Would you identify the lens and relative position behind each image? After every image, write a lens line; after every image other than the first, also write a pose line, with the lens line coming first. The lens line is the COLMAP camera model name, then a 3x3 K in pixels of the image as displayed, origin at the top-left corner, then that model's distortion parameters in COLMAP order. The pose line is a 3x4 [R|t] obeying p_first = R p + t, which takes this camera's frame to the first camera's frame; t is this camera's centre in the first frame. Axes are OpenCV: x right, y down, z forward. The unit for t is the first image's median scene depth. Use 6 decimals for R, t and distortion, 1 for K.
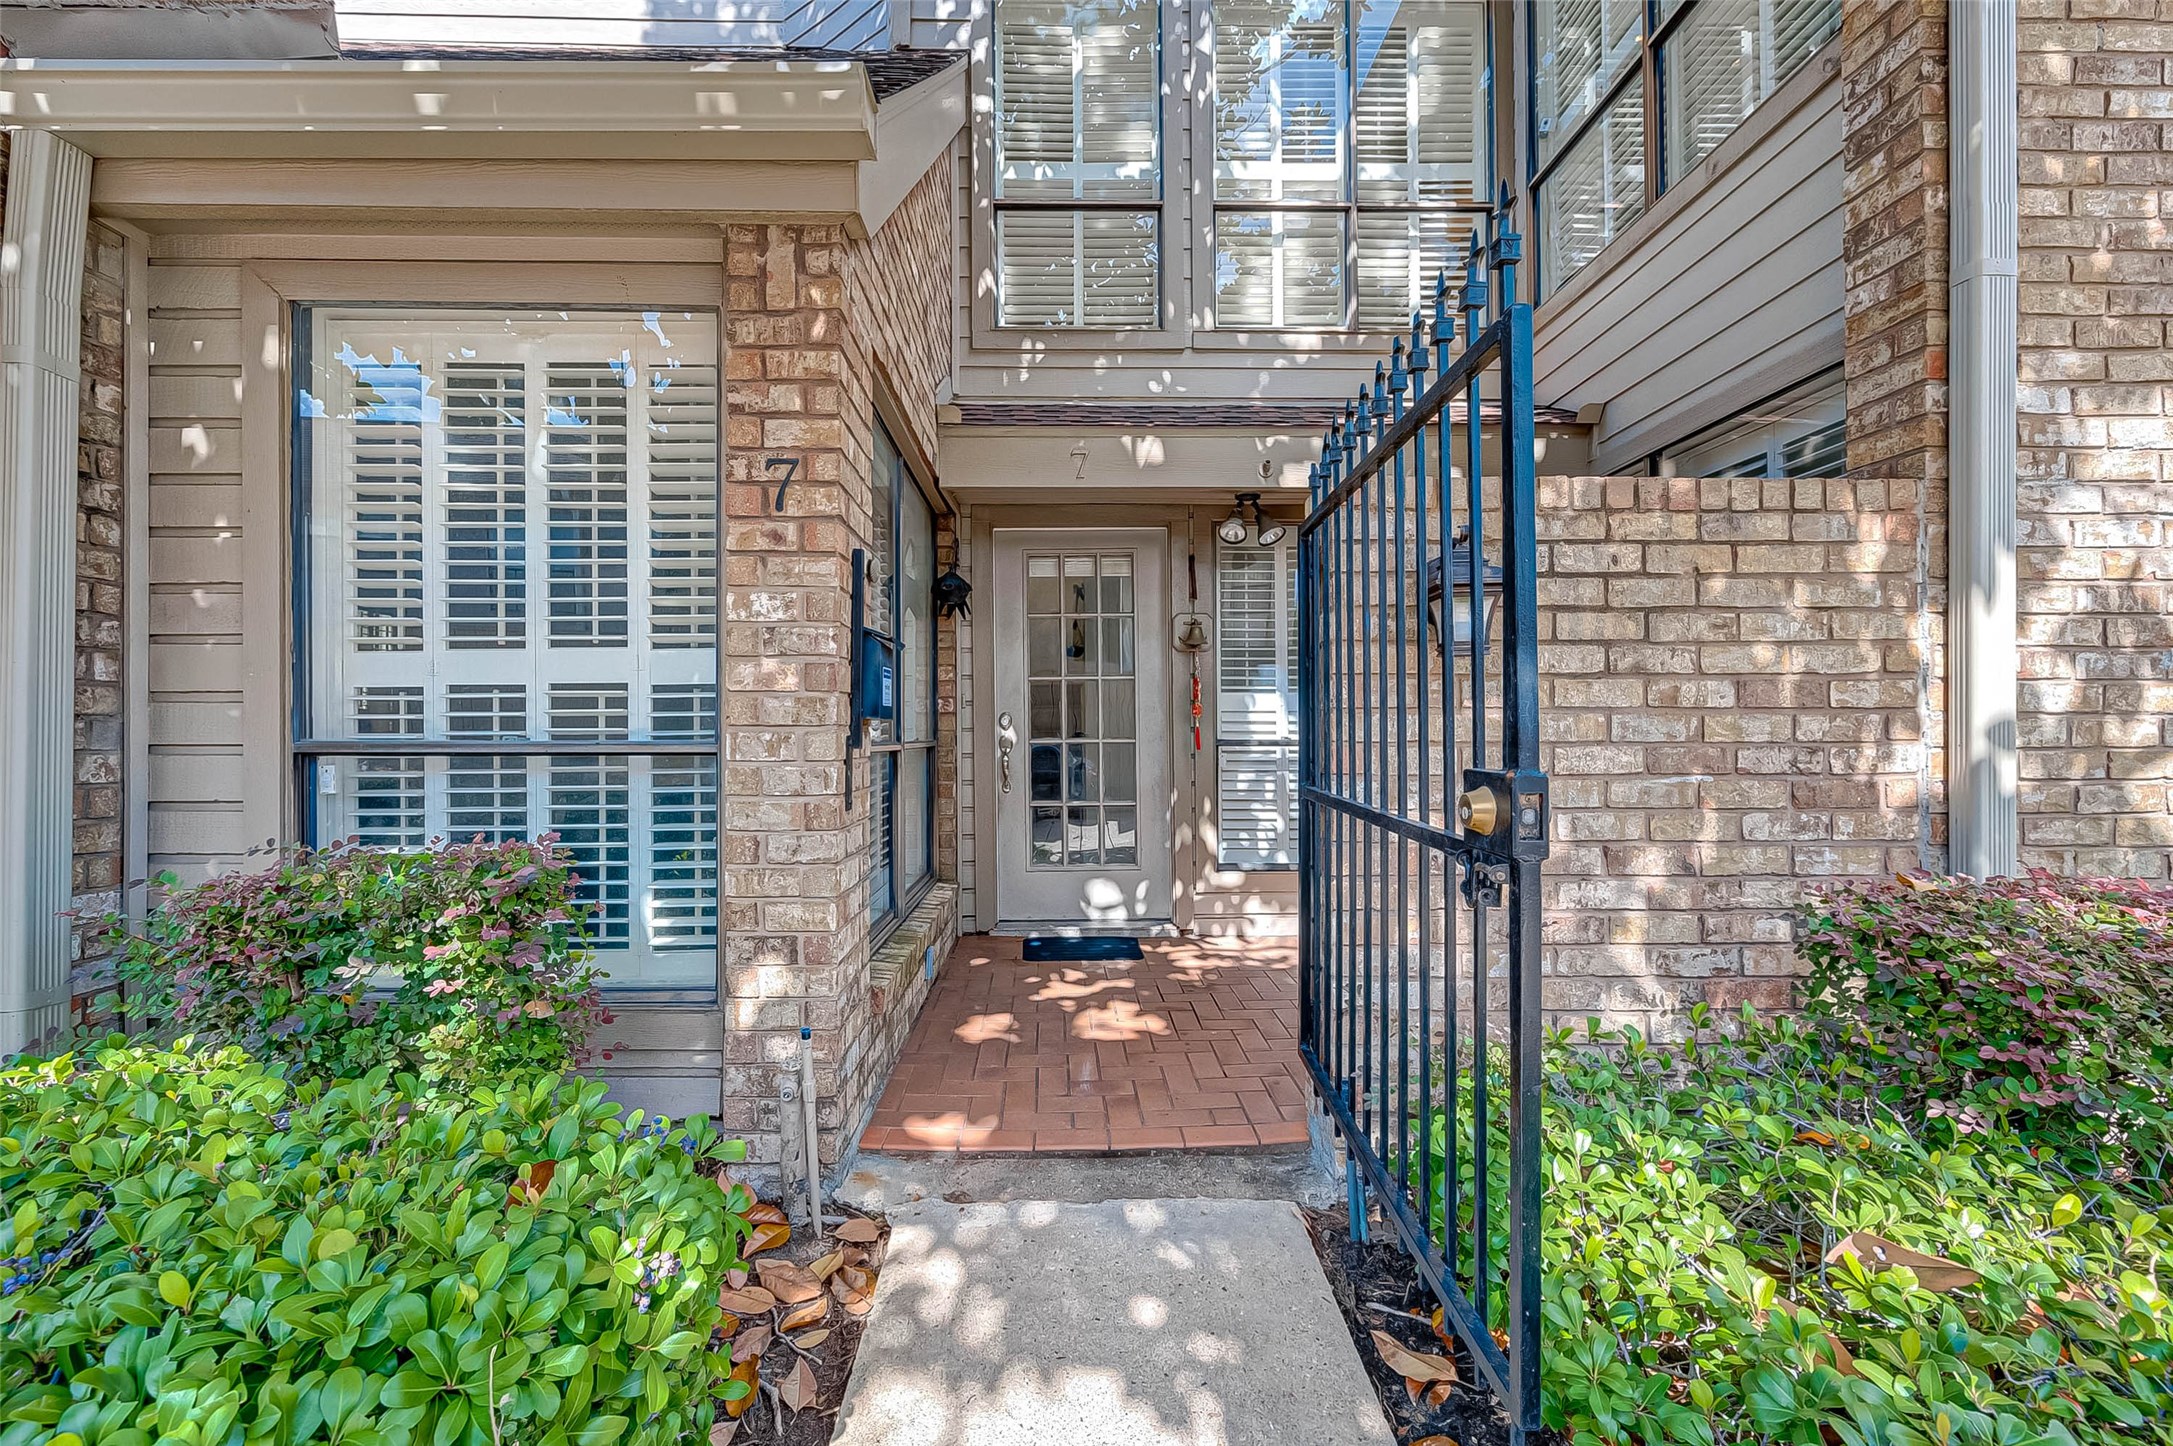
lens RADIAL K [[876.6, 0, 1102.0], [0, 876.6, 744.9], [0, 0, 1]] dist [0.002339, -0.000330]
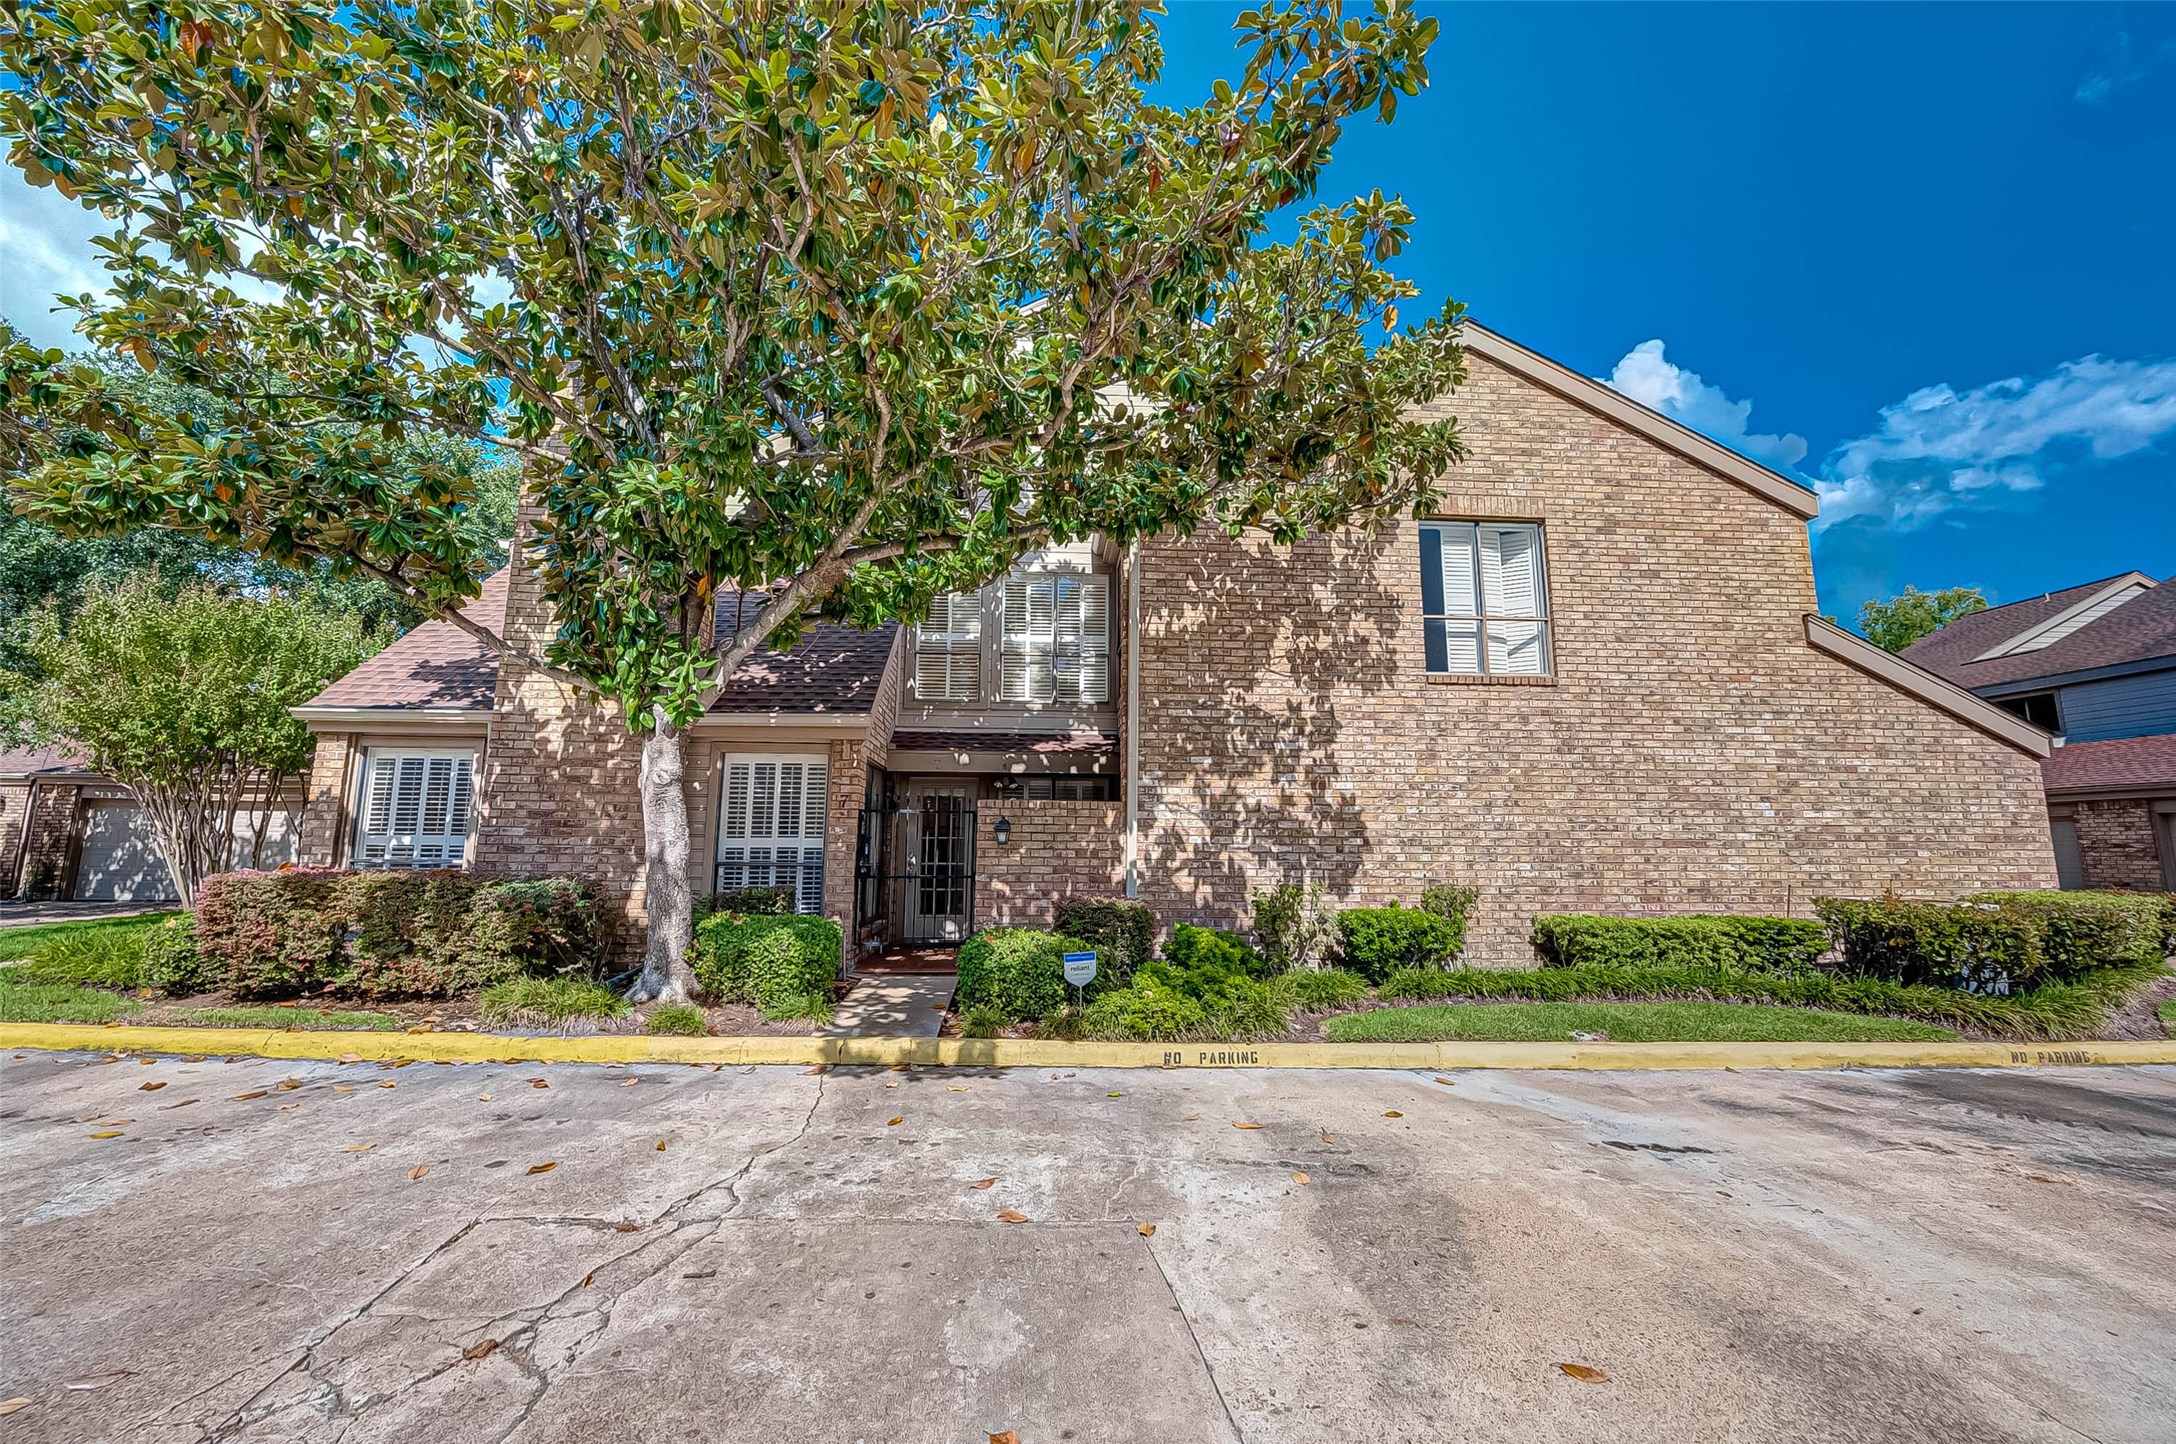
lens RADIAL K [[877.8, 0, 1091.3], [0, 877.8, 735.1], [0, 0, 1]] dist [0.002339, -0.000330]
pose [[0.999711, 0.013364, 0.019994, 0.573242], [-0.010274, 0.989026, -0.147386, -0.002628], [-0.021744, 0.147138, 0.988877, -2.541560]]
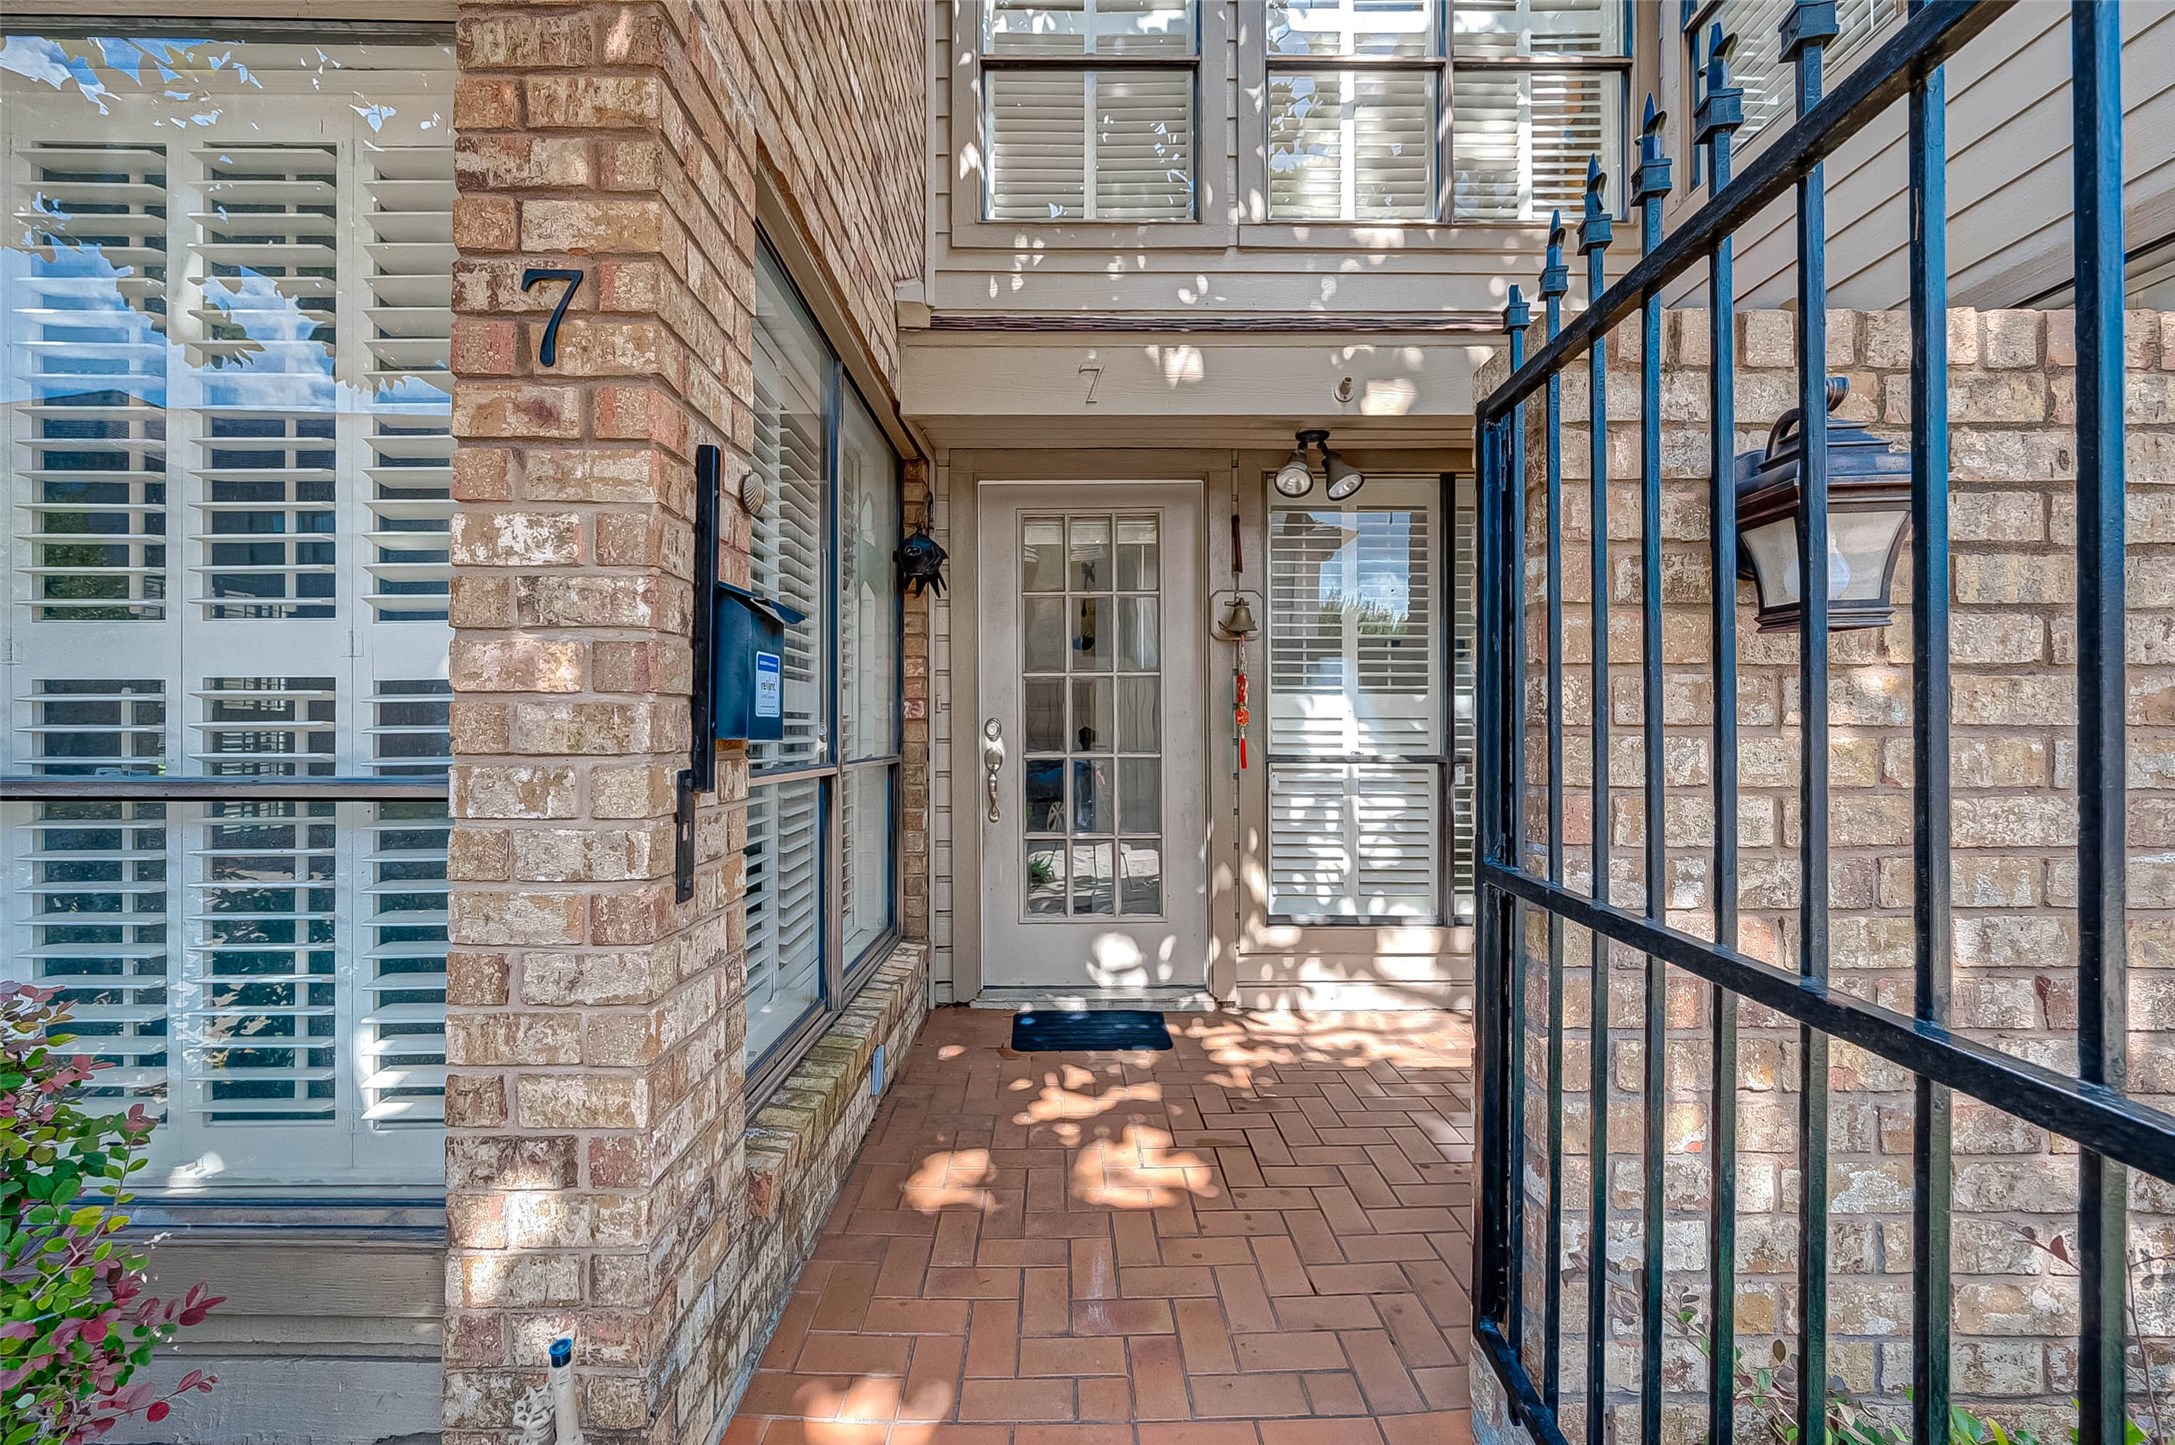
lens RADIAL K [[877.4, 0, 1074.2], [0, 877.4, 734.0], [0, 0, 1]] dist [0.002339, -0.000330]
pose [[0.999240, 0.005133, -0.038630, -0.012383], [-0.005559, 0.999925, -0.010944, -0.025287], [0.038571, 0.011150, 0.999194, 0.377979]]
